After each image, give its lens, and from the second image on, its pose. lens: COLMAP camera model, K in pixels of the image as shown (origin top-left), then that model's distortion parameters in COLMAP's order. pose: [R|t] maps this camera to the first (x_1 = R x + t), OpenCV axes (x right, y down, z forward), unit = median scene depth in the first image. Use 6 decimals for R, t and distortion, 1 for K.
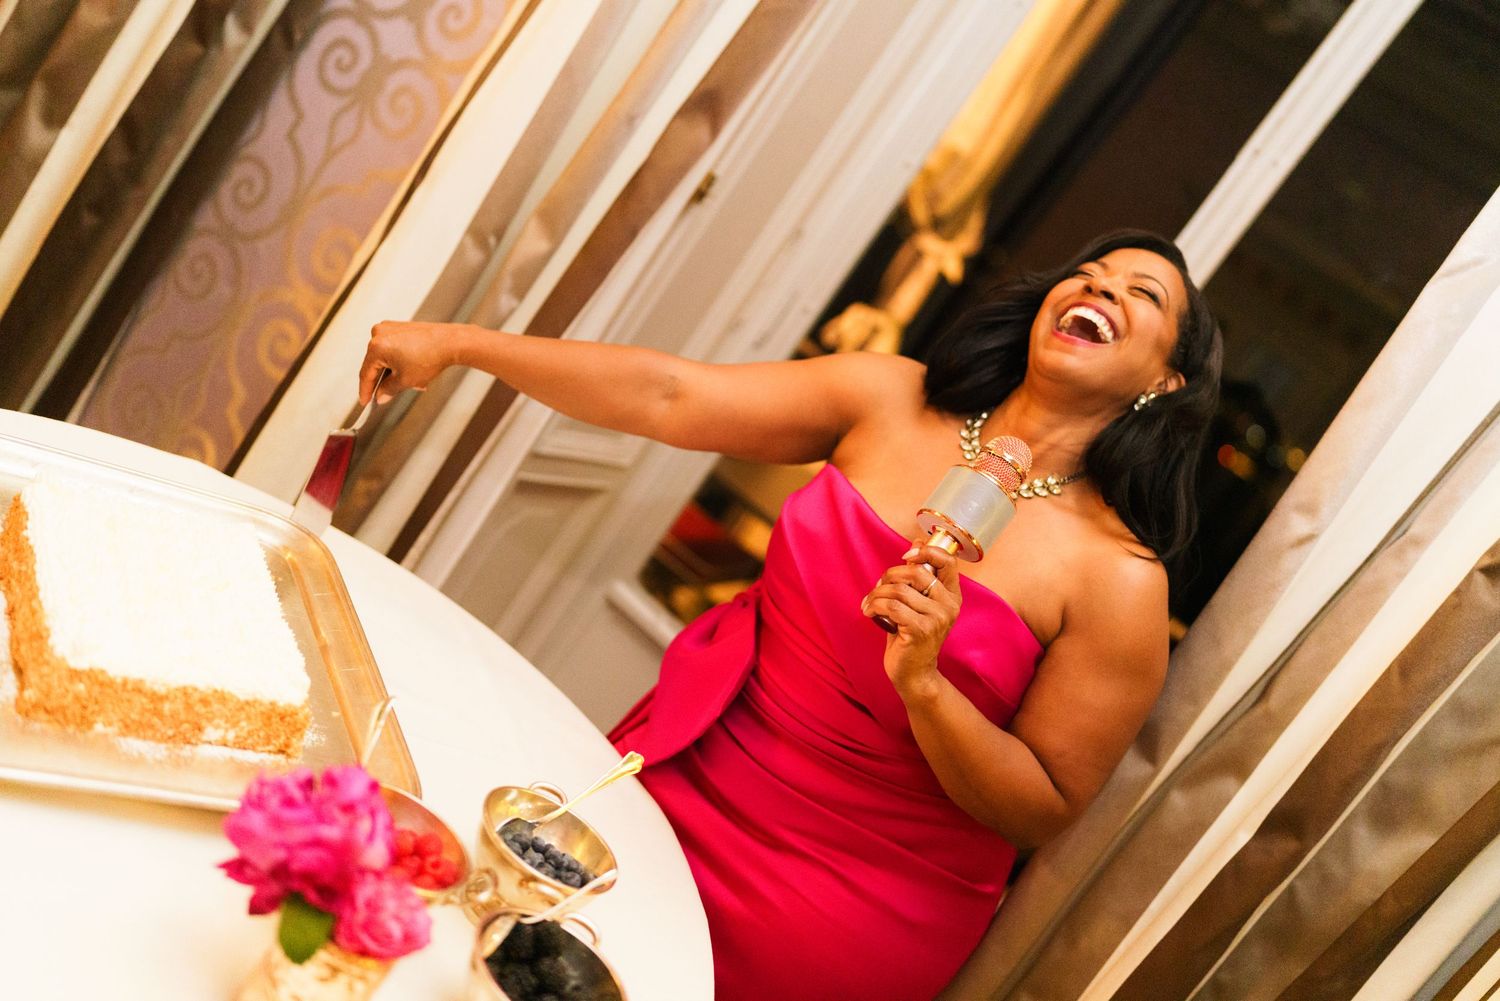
lens RADIAL K [[1505.9, 0, 706.1], [0, 1505.9, 492.7], [0, 0, 1]] dist [-0.052898, 0.163866]
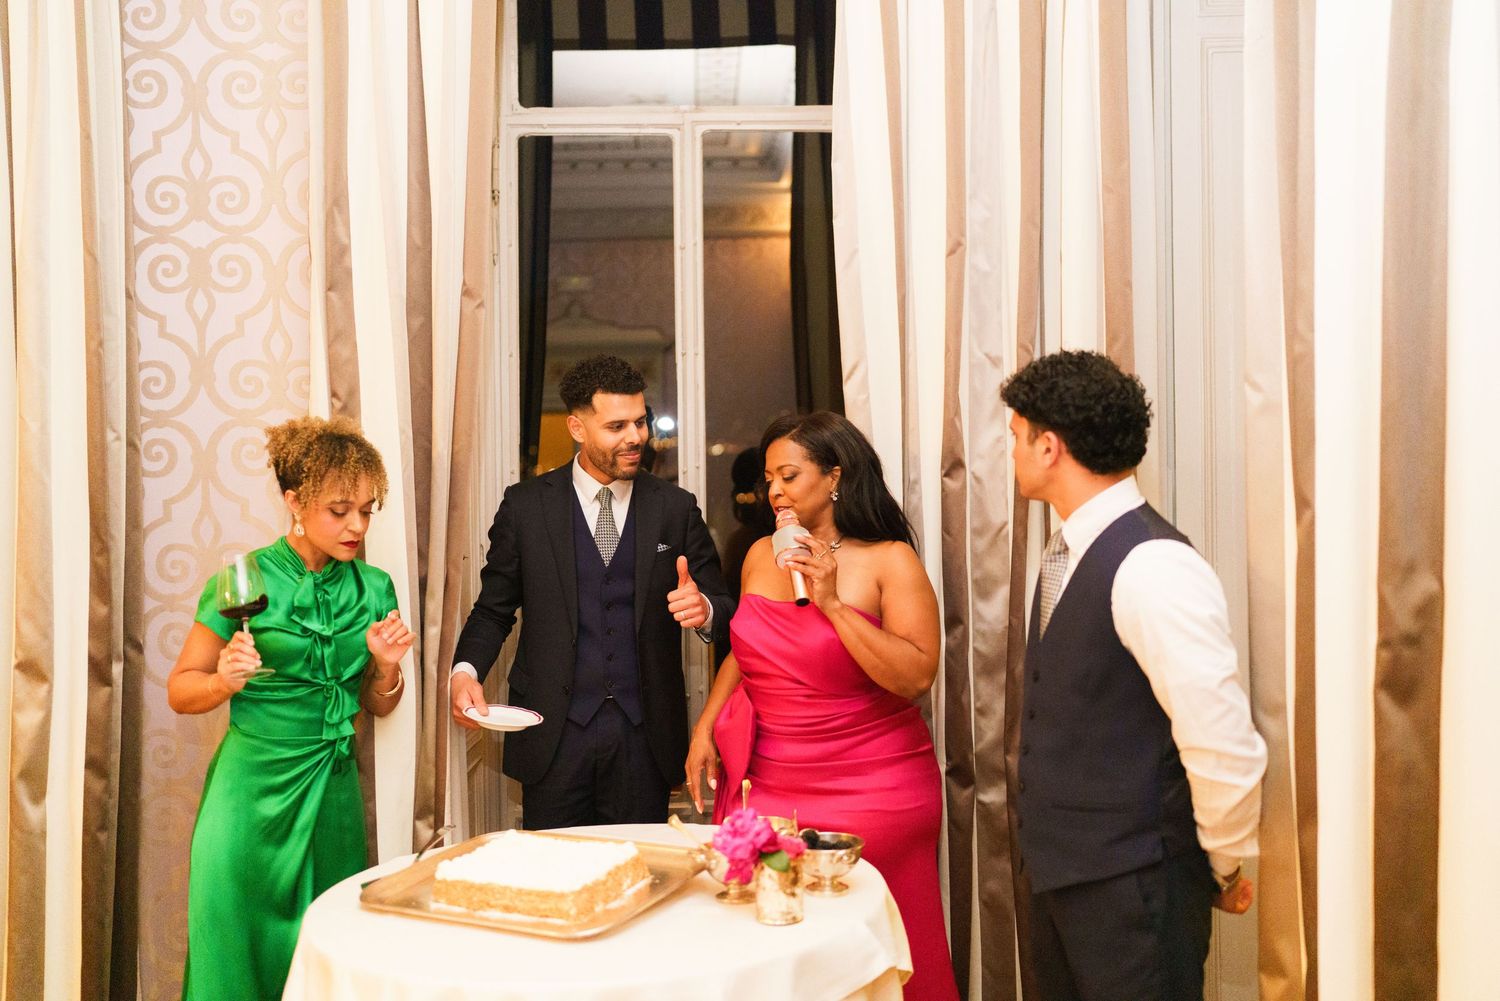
lens RADIAL K [[1505.9, 0, 706.1], [0, 1505.9, 492.7], [0, 0, 1]] dist [-0.052898, 0.163866]
pose [[0.708552, -0.572094, 0.413112, -0.634213], [0.614288, 0.788171, 0.037889, -0.221406], [-0.347280, 0.226924, 0.909892, -0.842483]]
